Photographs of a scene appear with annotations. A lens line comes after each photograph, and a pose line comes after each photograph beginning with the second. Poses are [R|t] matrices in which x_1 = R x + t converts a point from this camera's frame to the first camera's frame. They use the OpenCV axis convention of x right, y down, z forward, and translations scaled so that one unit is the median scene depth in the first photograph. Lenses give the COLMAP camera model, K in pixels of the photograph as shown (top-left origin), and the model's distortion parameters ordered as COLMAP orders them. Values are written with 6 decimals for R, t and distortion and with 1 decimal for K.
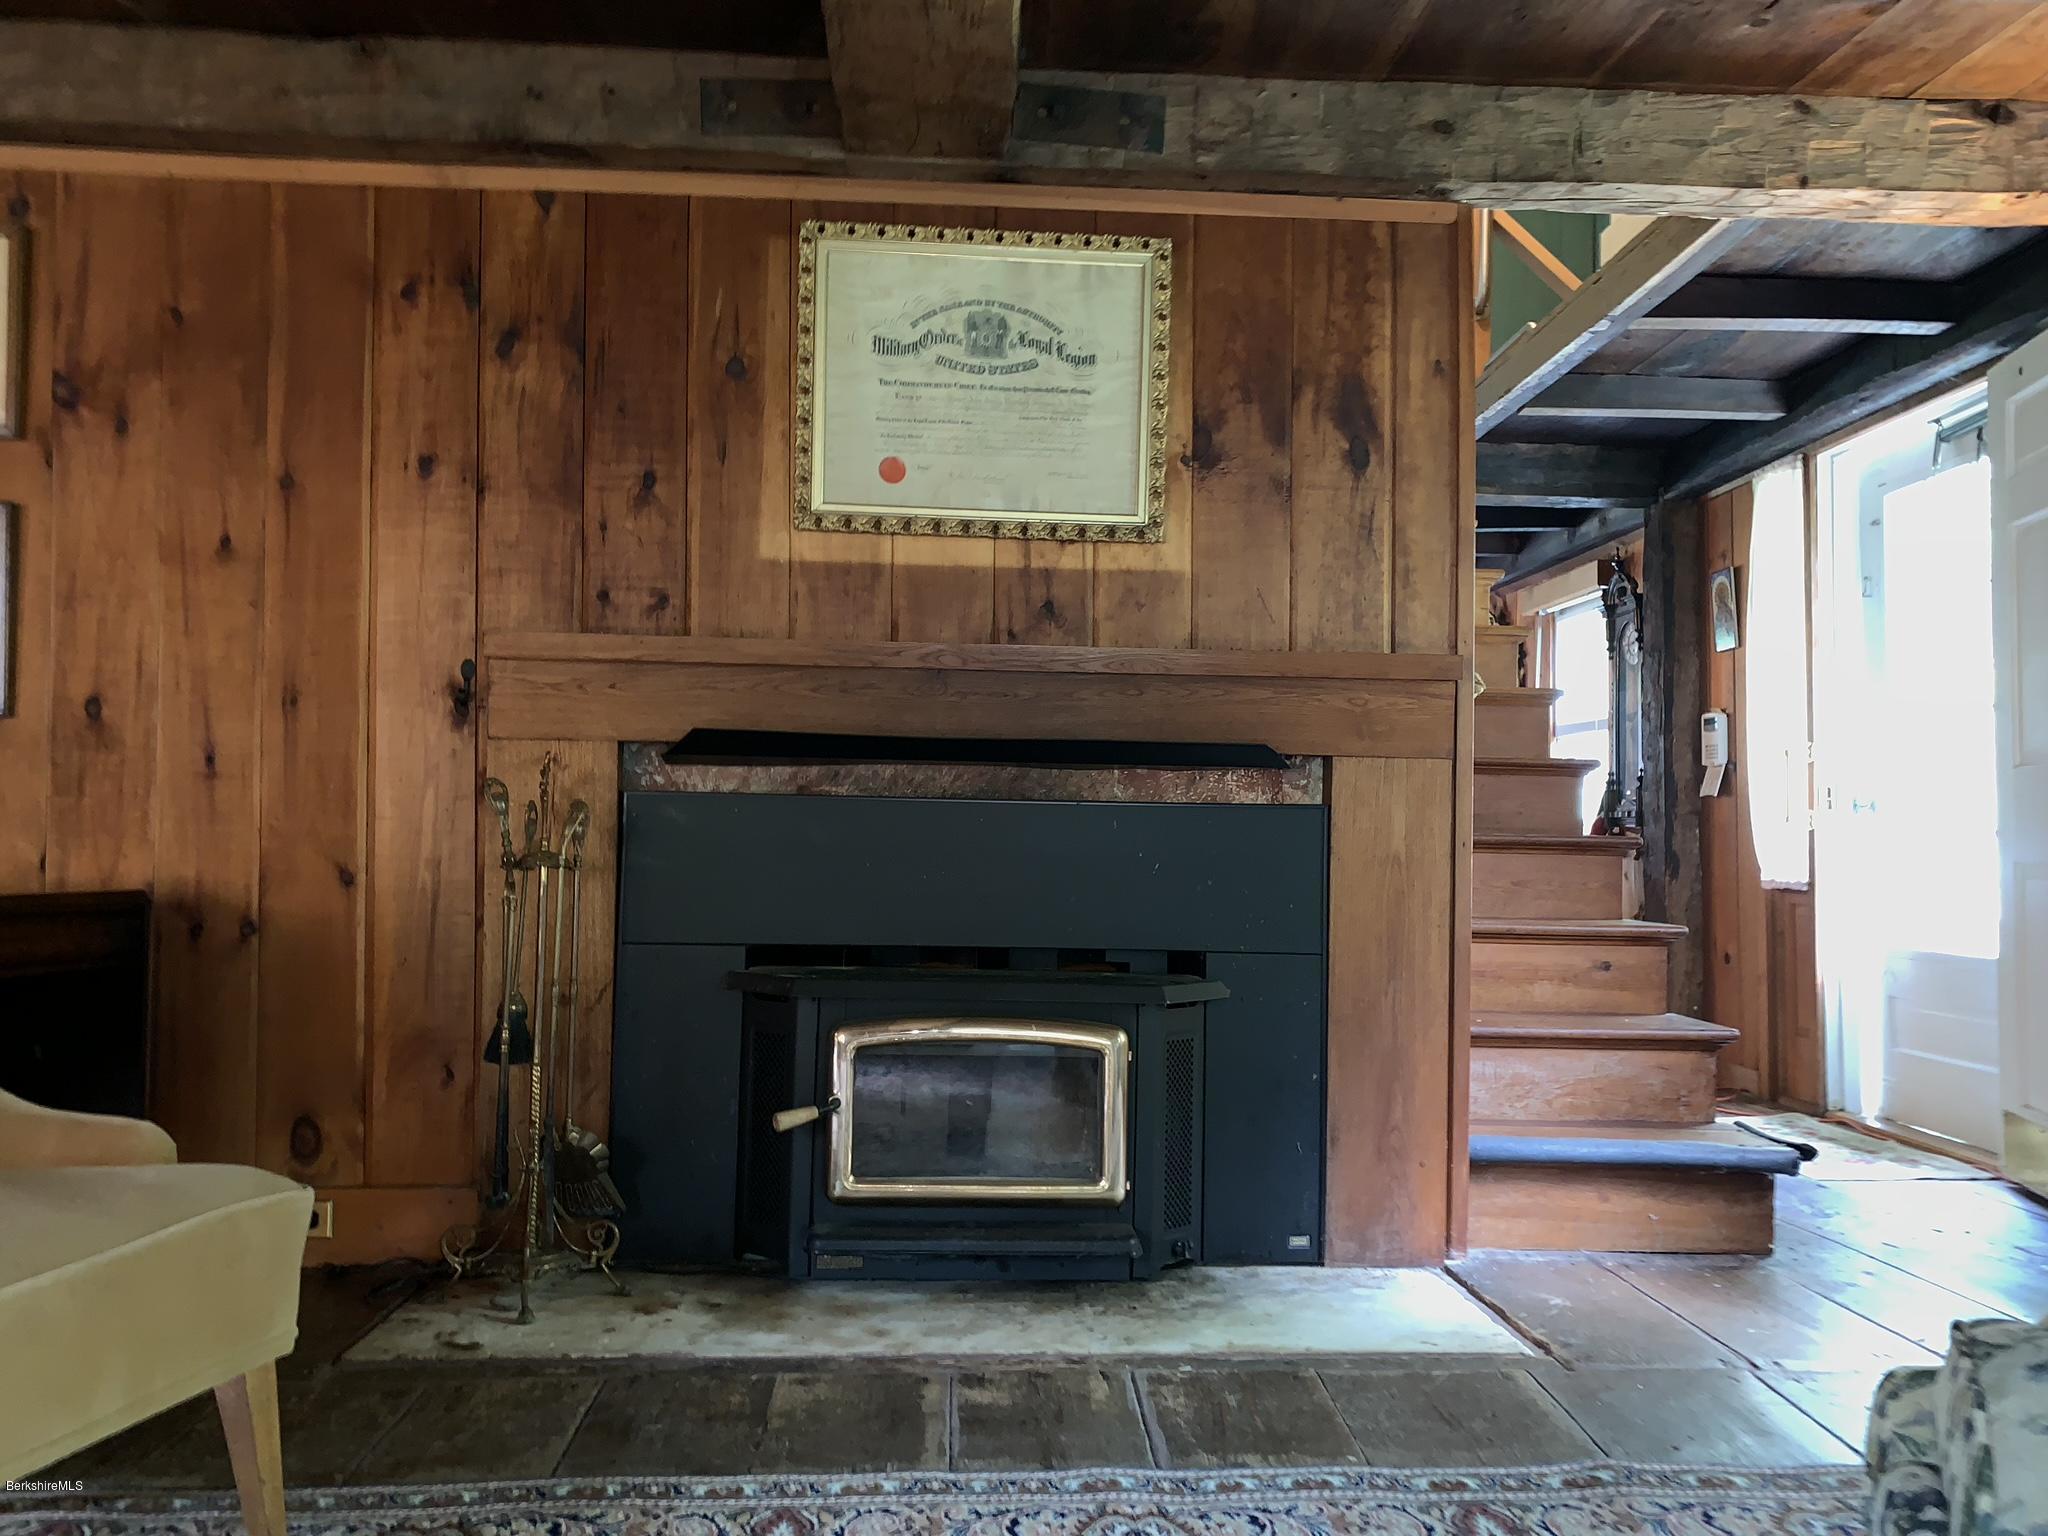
lens RADIAL K [[1579.4, 0, 1027.5], [0, 1579.4, 776.7], [0, 0, 1]] dist [0.022924, -0.029373]
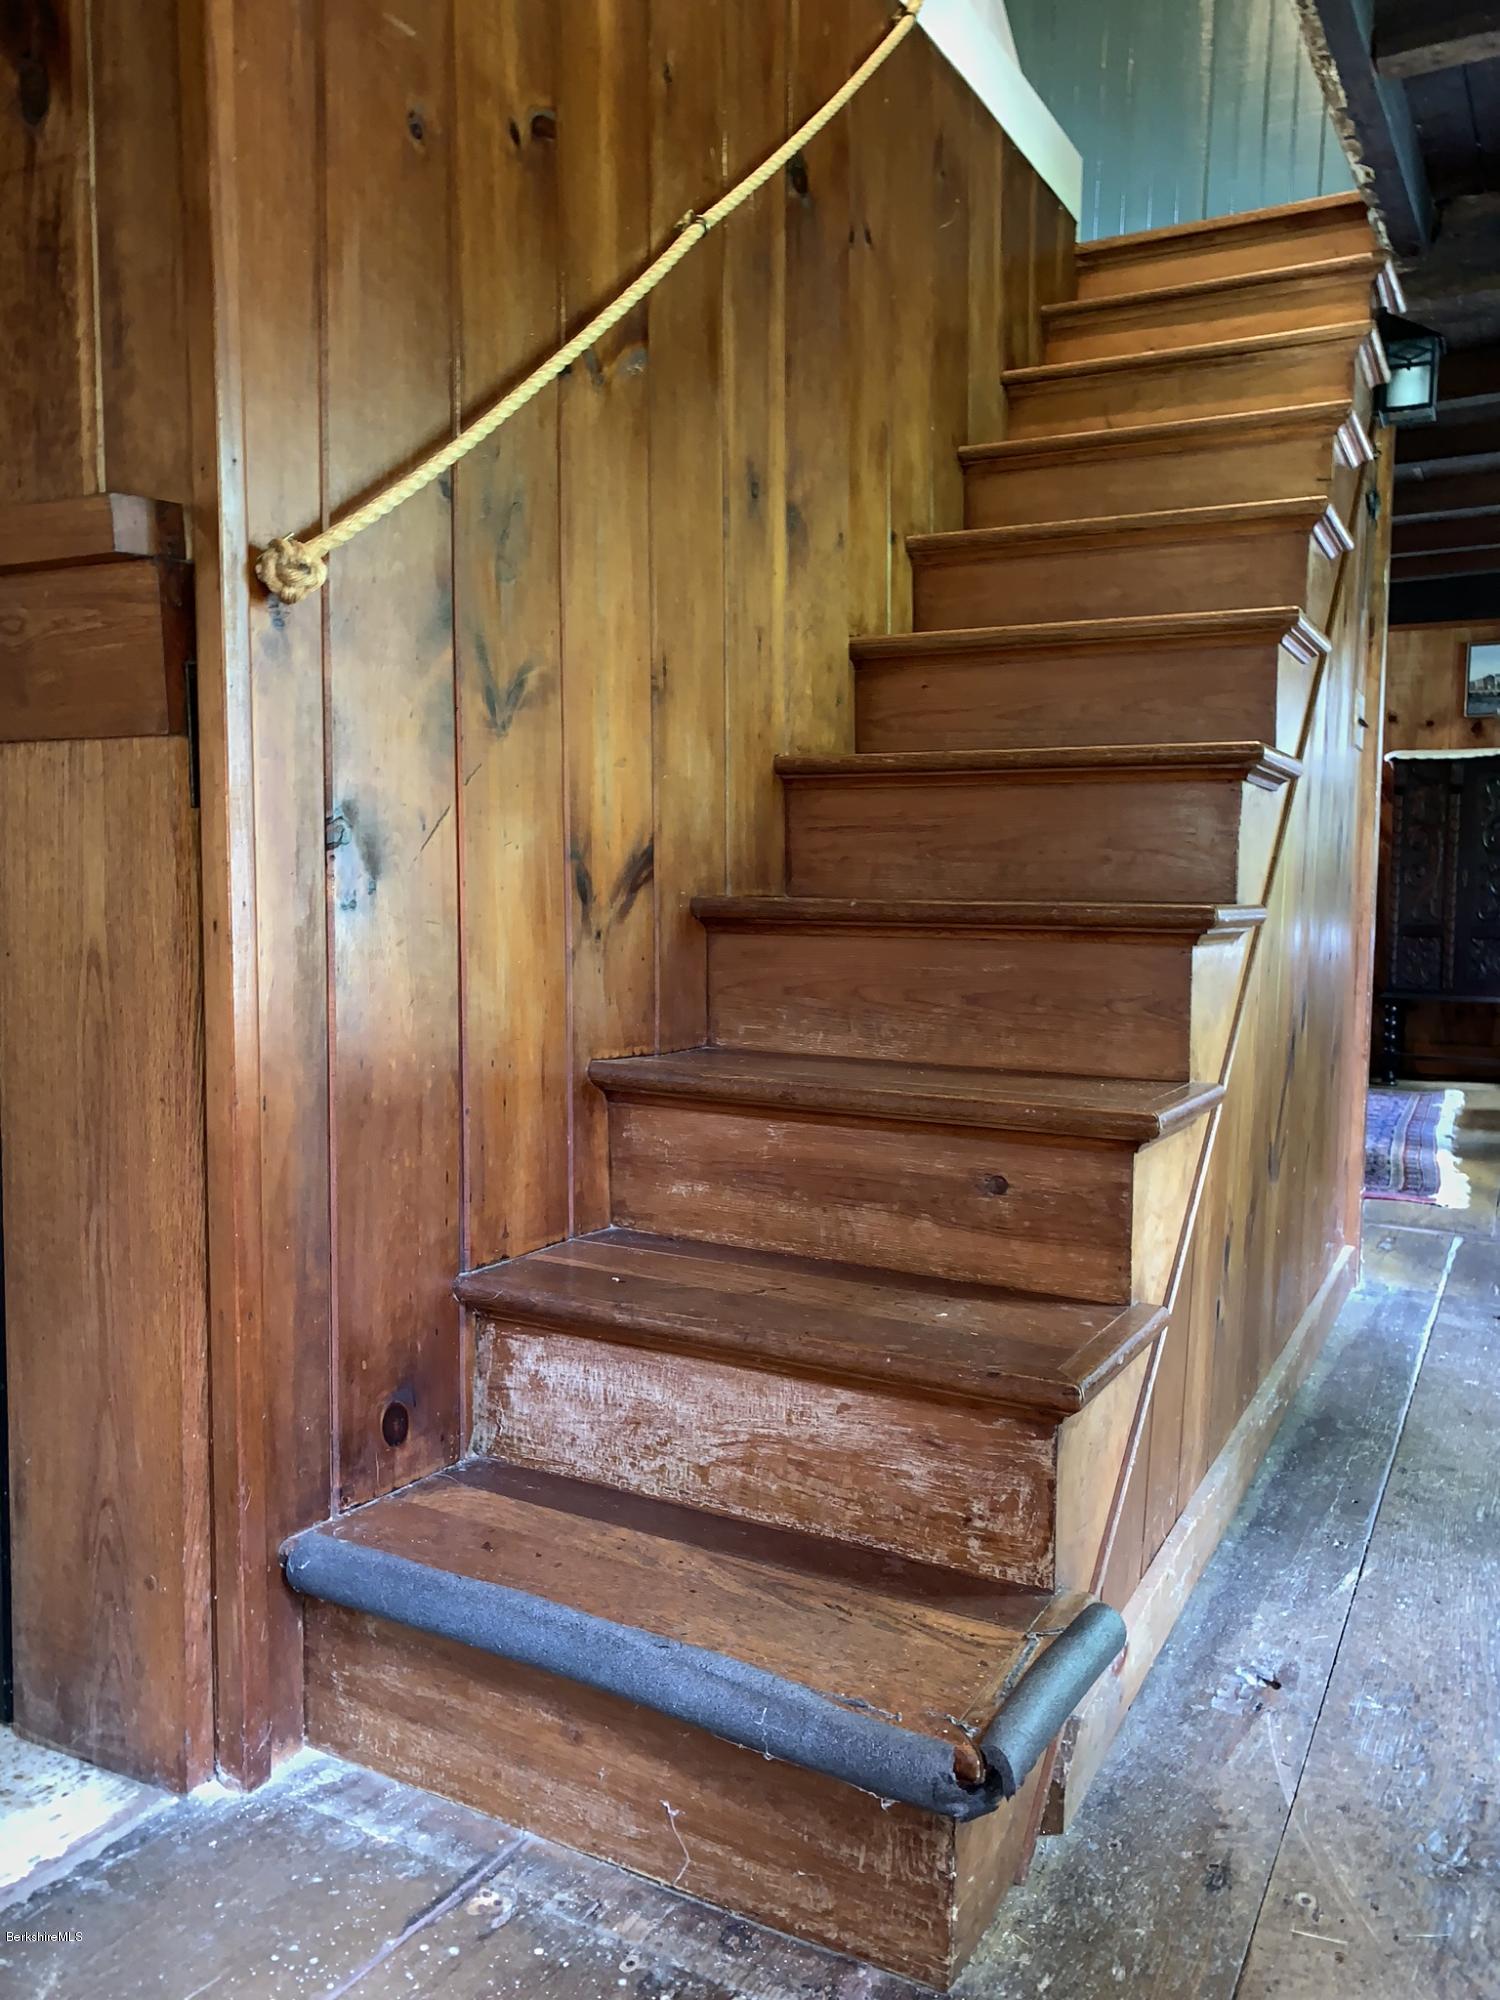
lens RADIAL K [[1542.3, 0, 747.6], [0, 1542.3, 990.9], [0, 0, 1]] dist [0.022924, -0.029373]
pose [[0.849302, 0.027045, -0.527214, 0.578013], [0.026302, 0.995279, 0.093427, 0.021896], [0.527252, -0.093215, 0.844581, 0.634928]]
